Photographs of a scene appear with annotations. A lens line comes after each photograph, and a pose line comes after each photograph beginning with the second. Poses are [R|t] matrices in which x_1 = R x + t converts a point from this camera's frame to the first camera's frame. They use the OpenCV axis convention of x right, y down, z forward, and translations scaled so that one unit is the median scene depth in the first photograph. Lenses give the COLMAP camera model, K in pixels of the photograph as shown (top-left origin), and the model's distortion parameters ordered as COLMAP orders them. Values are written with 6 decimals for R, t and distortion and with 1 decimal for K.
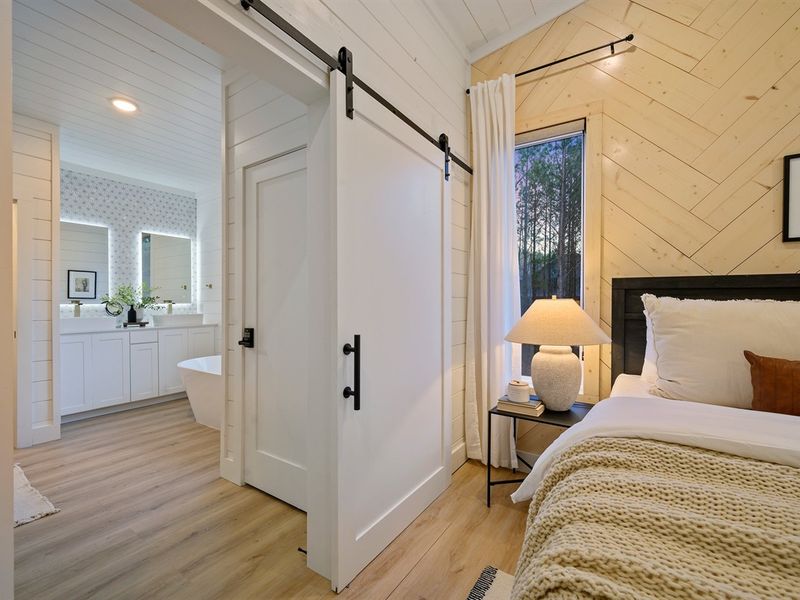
lens RADIAL K [[355.8, 0, 399.0], [0, 355.8, 302.2], [0, 0, 1]] dist [-0.004796, -0.001258]
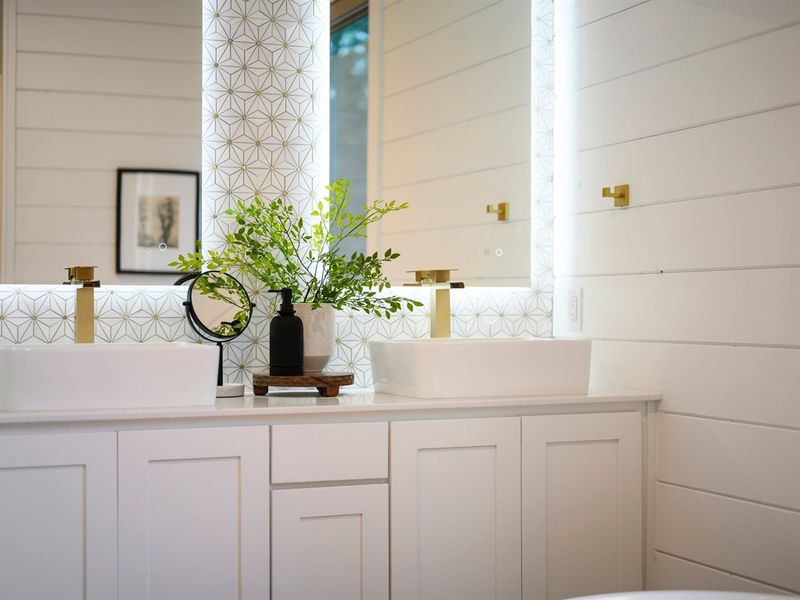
lens RADIAL K [[1451.1, 0, 399.9], [0, 1451.1, 300.1], [0, 0, 1]] dist [-0.002188, 0.000000]
pose [[0.827790, 0.005365, -0.561012, -0.220525], [-0.005122, 0.999985, 0.002006, 0.011015], [0.561014, 0.001213, 0.827805, 0.331252]]
